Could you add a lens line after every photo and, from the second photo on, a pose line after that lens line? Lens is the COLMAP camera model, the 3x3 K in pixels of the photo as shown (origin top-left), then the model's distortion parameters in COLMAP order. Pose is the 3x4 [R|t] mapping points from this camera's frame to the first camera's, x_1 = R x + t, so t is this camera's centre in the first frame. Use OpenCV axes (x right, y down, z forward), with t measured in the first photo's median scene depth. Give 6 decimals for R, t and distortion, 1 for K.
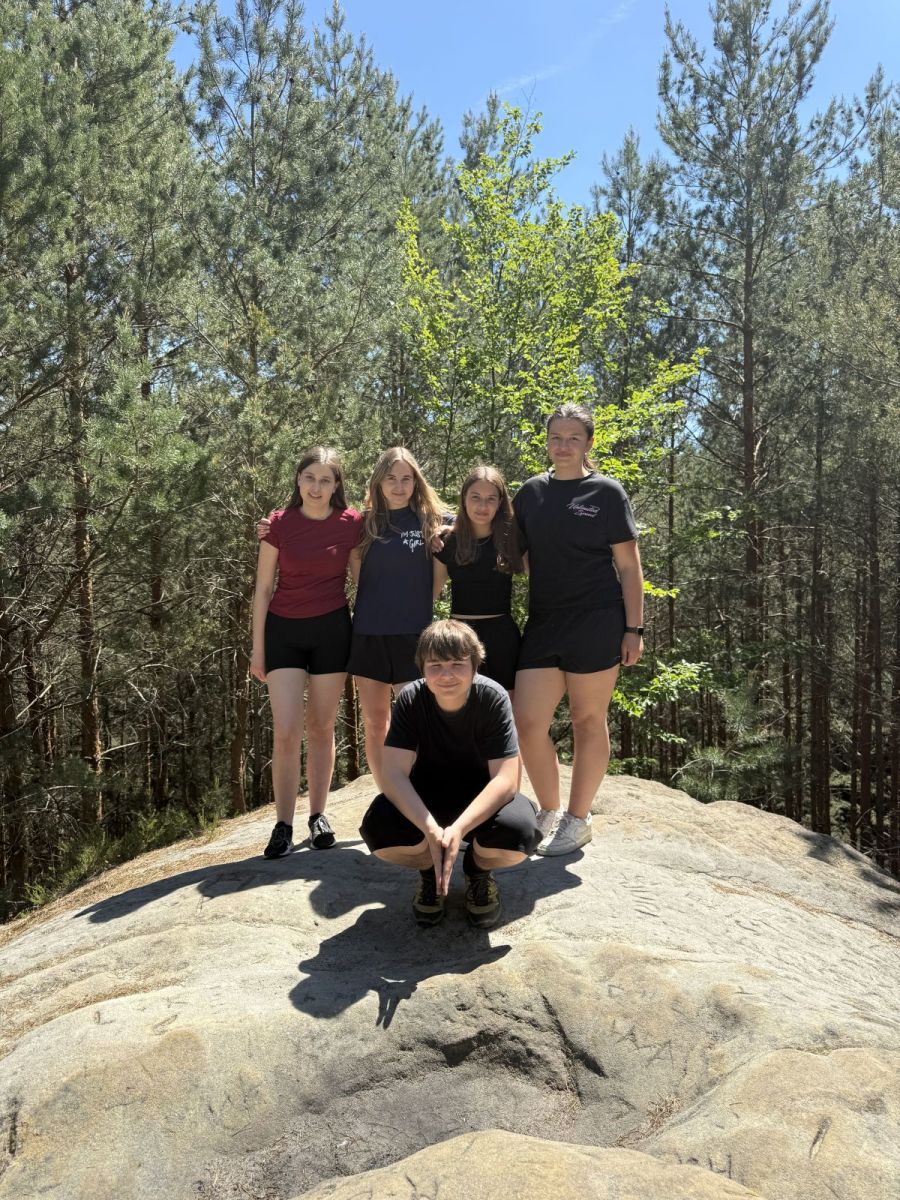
lens RADIAL K [[866.0, 0, 478.0], [0, 866.0, 596.1], [0, 0, 1]] dist [0.002847, -0.001472]
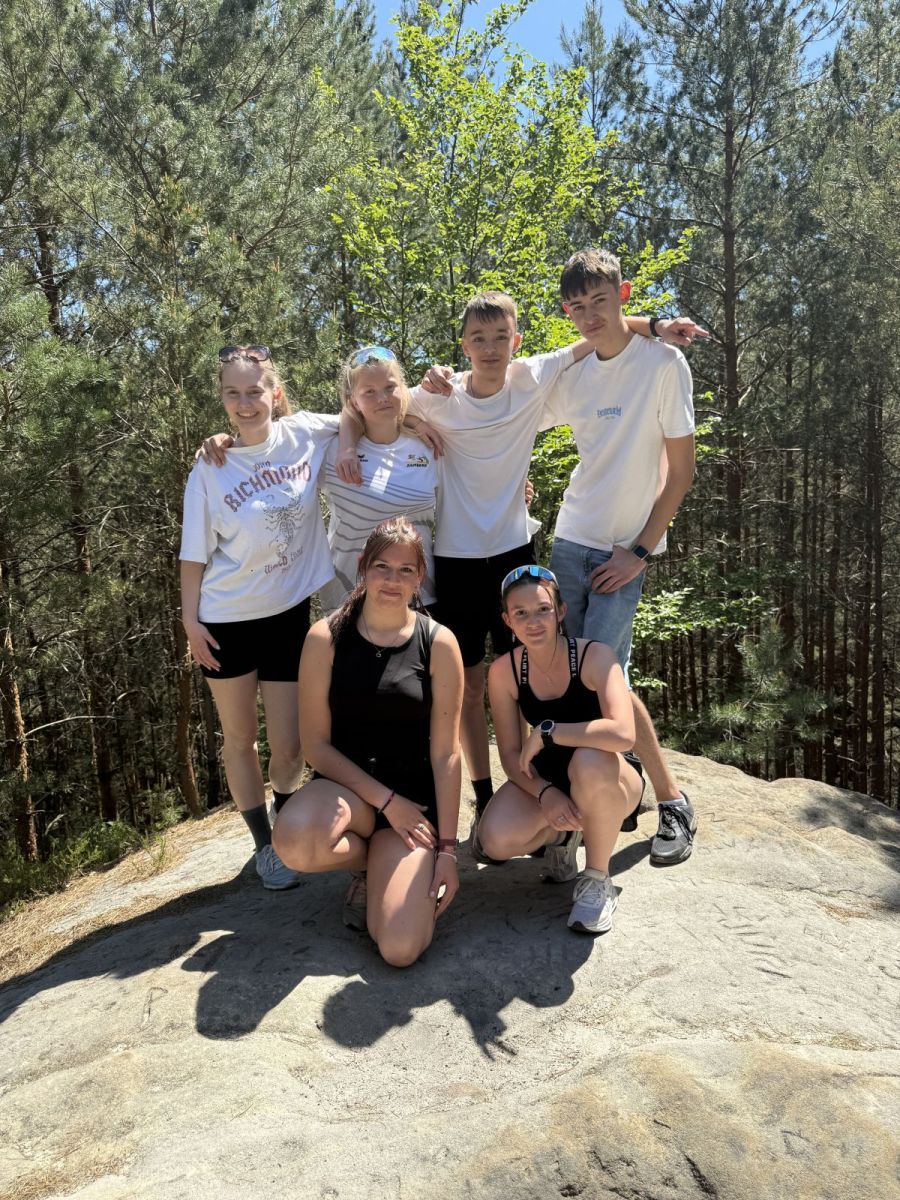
lens RADIAL K [[868.3, 0, 465.9], [0, 868.3, 594.9], [0, 0, 1]] dist [-0.001692, -0.002194]
pose [[0.997880, -0.040089, 0.051270, -0.106274], [0.036283, 0.996663, 0.073117, -0.015351], [-0.054030, -0.071102, 0.996005, 0.381797]]
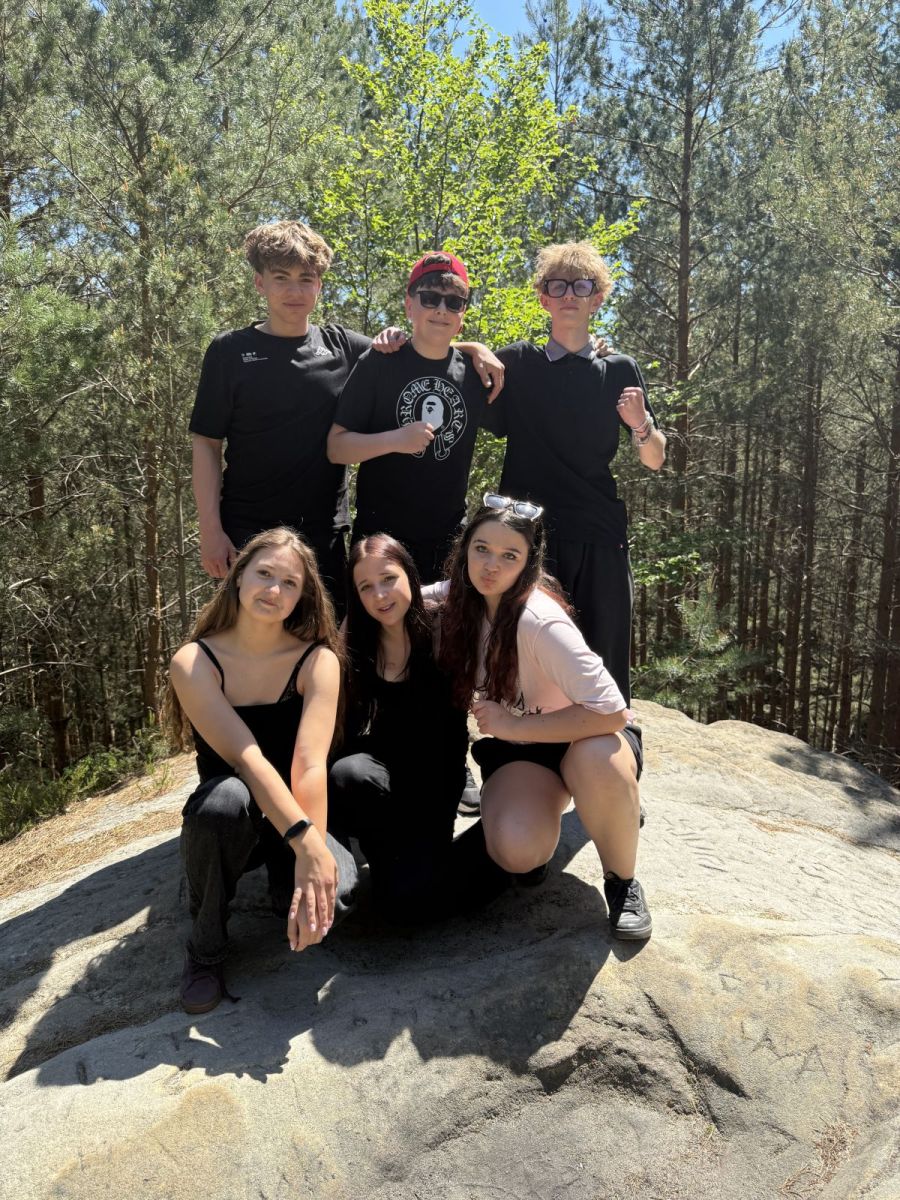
lens RADIAL K [[868.3, 0, 465.9], [0, 868.3, 594.9], [0, 0, 1]] dist [-0.001692, -0.002194]
pose [[0.993022, -0.019372, 0.116329, -0.177979], [0.005994, 0.993432, 0.114268, -0.006915], [-0.117779, -0.112773, 0.986616, 0.250791]]
